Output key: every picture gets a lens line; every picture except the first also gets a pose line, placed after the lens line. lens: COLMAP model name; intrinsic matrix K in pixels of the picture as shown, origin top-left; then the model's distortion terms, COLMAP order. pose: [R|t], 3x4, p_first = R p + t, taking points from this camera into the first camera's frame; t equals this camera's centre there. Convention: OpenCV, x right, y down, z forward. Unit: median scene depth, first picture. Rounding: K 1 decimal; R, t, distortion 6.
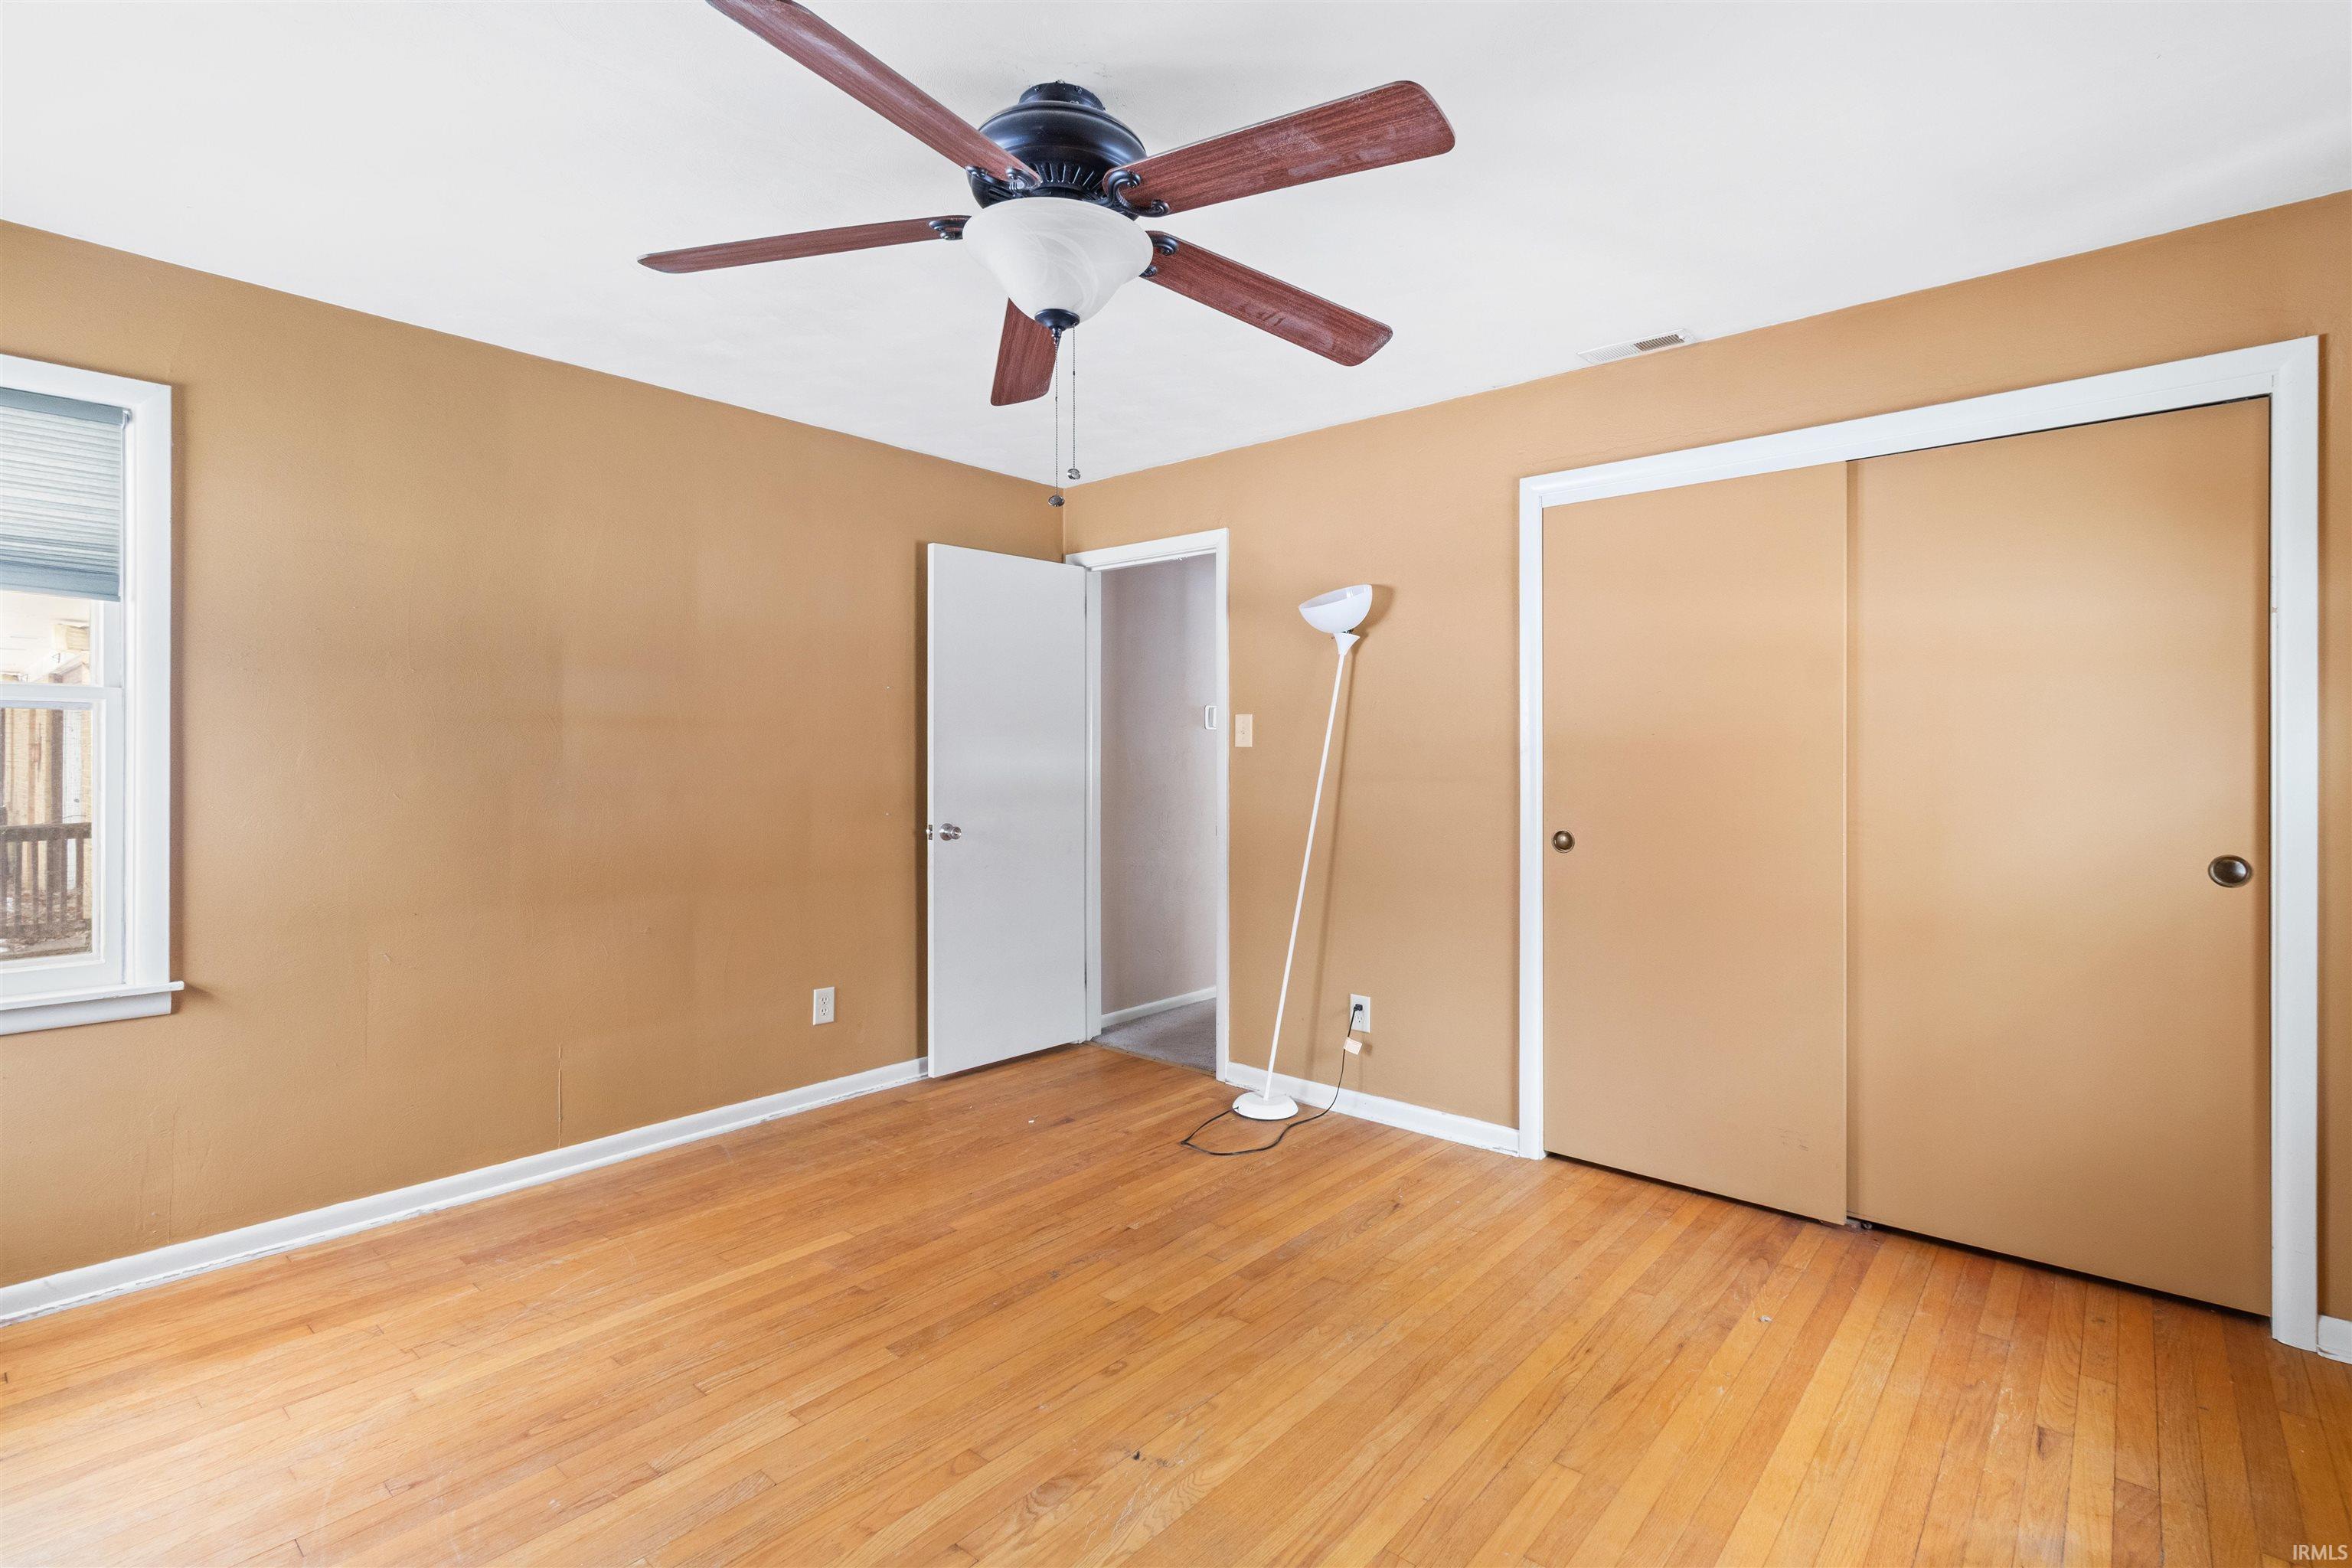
lens RADIAL K [[1089.3, 0, 1187.6], [0, 1089.3, 755.7], [0, 0, 1]] dist [0.003150, 0.000814]
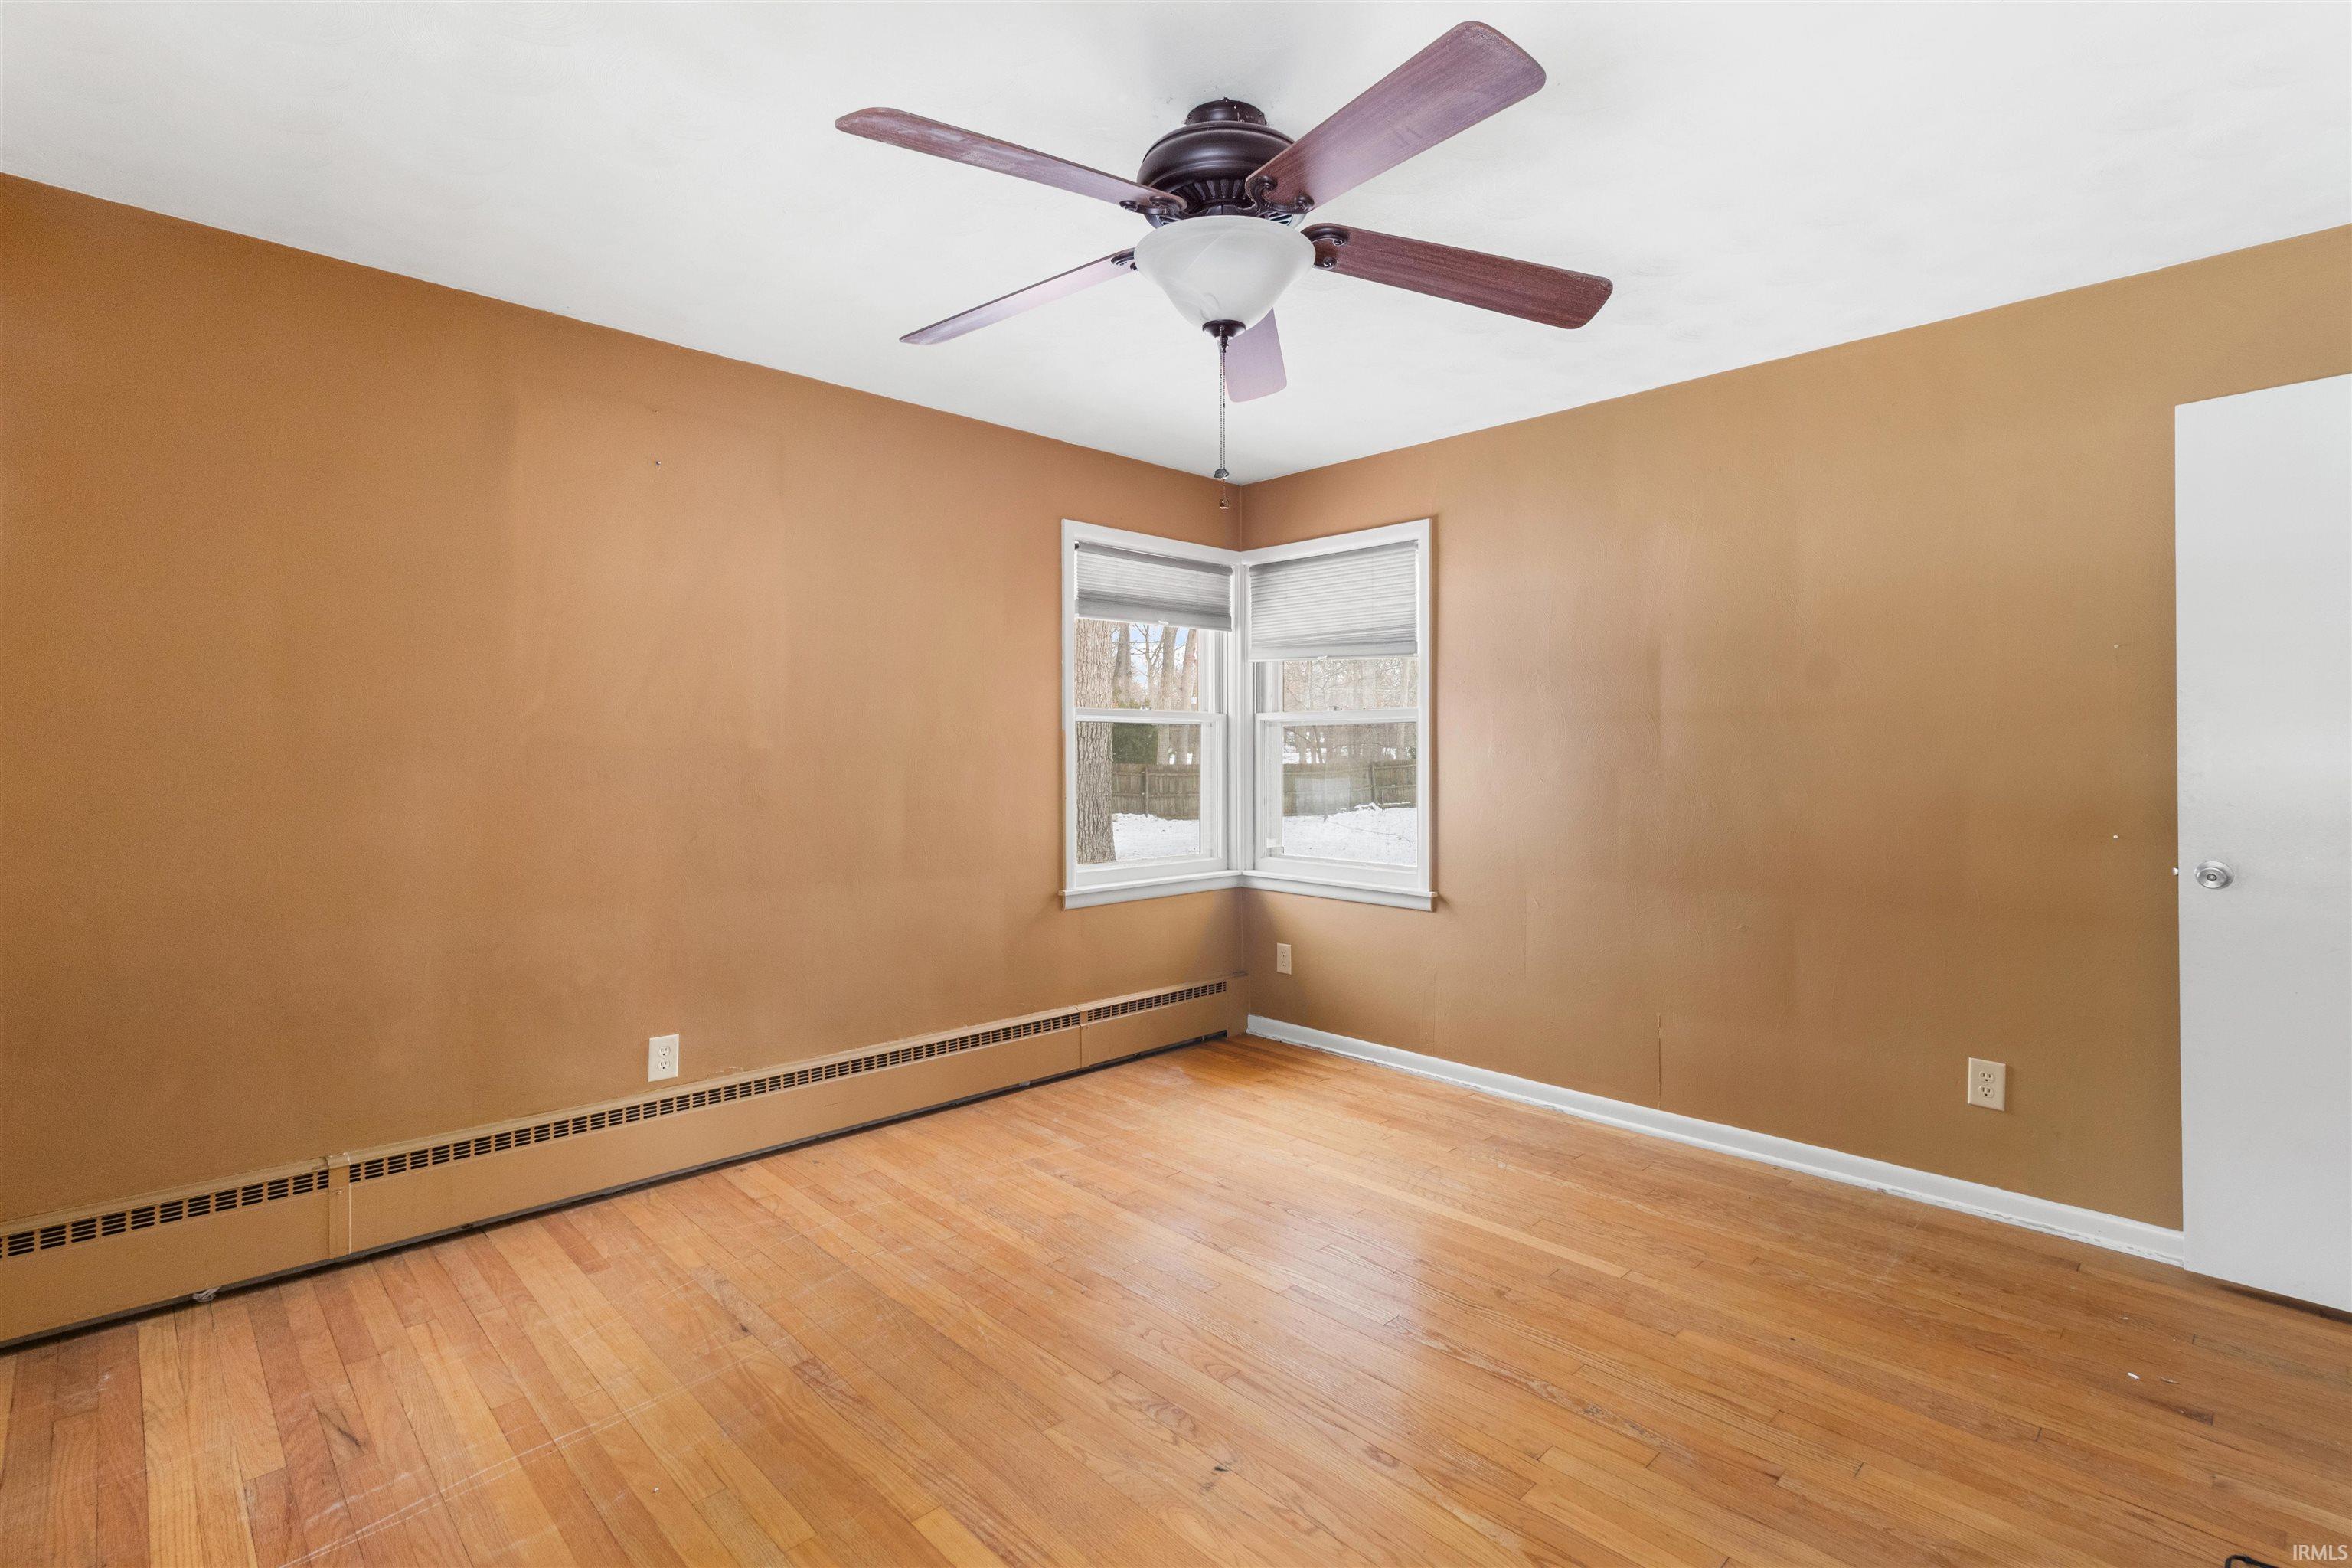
lens RADIAL K [[1089.3, 0, 1187.6], [0, 1089.3, 755.7], [0, 0, 1]] dist [0.003150, 0.000814]
pose [[-0.079816, 0.005351, -0.996795, 0.604214], [0.002232, 0.999984, 0.005189, 0.000068], [0.996807, -0.001811, -0.079827, 0.686949]]
